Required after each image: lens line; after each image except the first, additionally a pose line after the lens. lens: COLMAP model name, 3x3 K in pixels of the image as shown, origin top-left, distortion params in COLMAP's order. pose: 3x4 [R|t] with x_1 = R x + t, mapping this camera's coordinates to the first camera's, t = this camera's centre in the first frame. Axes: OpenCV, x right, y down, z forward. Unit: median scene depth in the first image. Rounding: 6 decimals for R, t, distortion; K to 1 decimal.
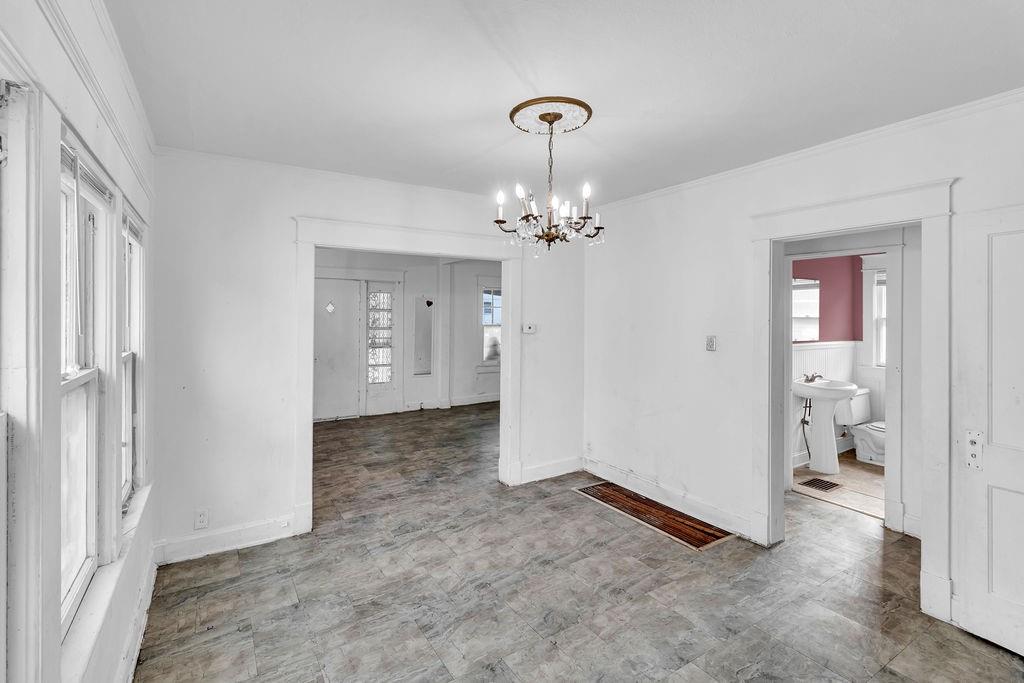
lens RADIAL K [[477.1, 0, 506.9], [0, 477.1, 314.1], [0, 0, 1]] dist [0.002795, -0.000085]
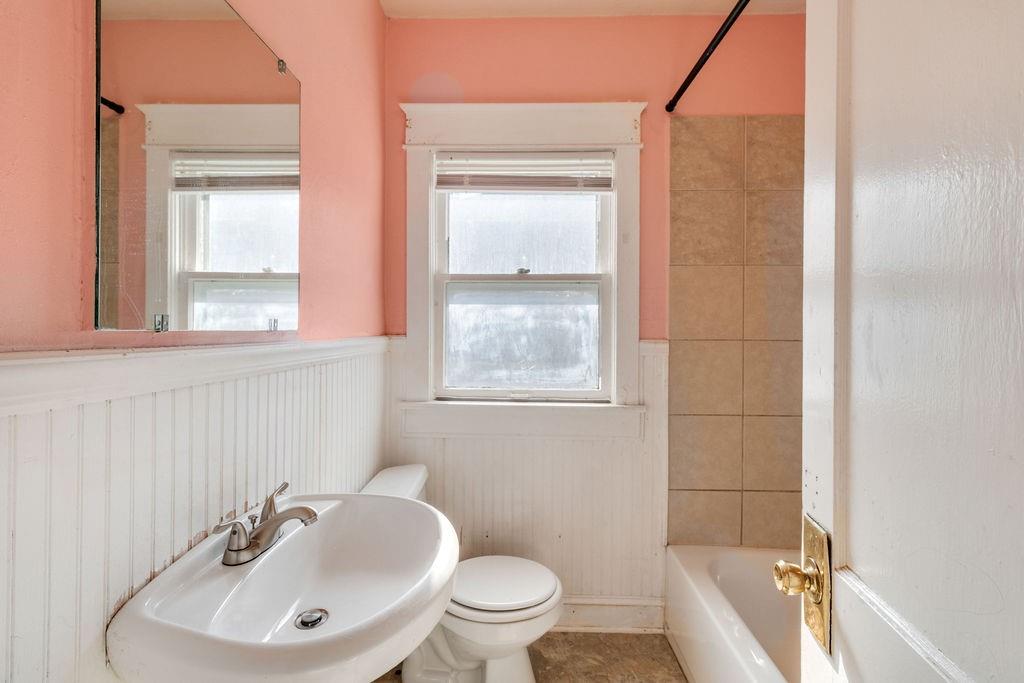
lens RADIAL K [[477.1, 0, 507.7], [0, 477.1, 325.5], [0, 0, 1]] dist [0.000571, -0.000372]
pose [[0.541407, 0.000638, 0.840761, 0.486837], [-0.006301, 0.999975, 0.003298, 0.047543], [-0.840737, -0.007083, 0.541397, 0.748884]]
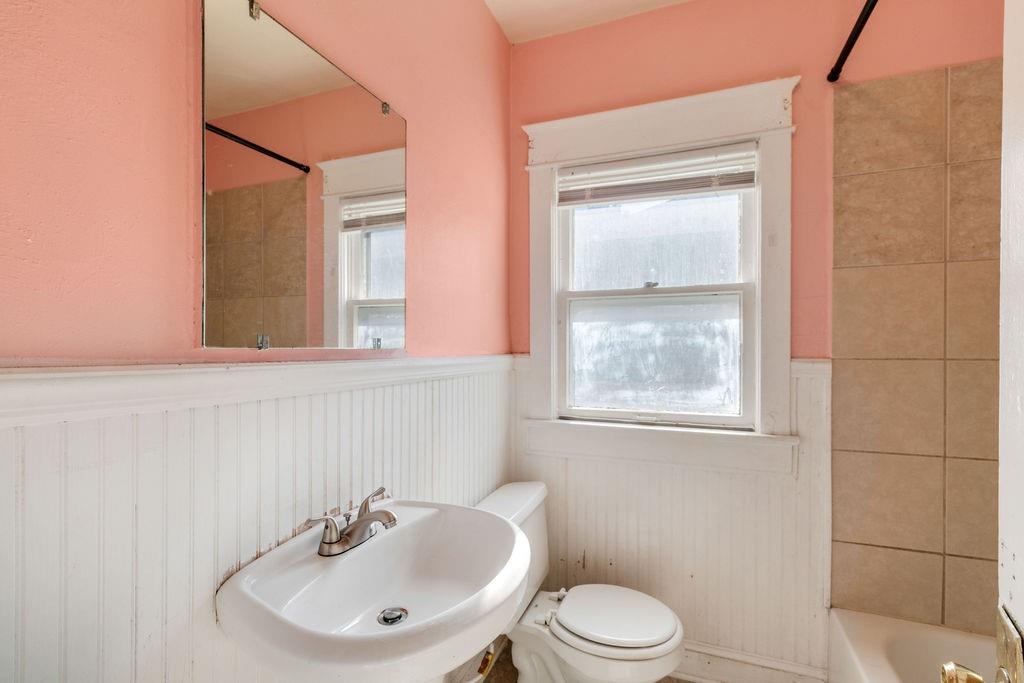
lens RADIAL K [[472.8, 0, 513.6], [0, 472.8, 346.9], [0, 0, 1]] dist [0.001019, 0.000225]
pose [[0.795899, -0.006688, 0.605392, 0.520853], [0.002892, 0.999970, 0.007245, 0.048775], [-0.605422, -0.004016, 0.795895, 0.726376]]
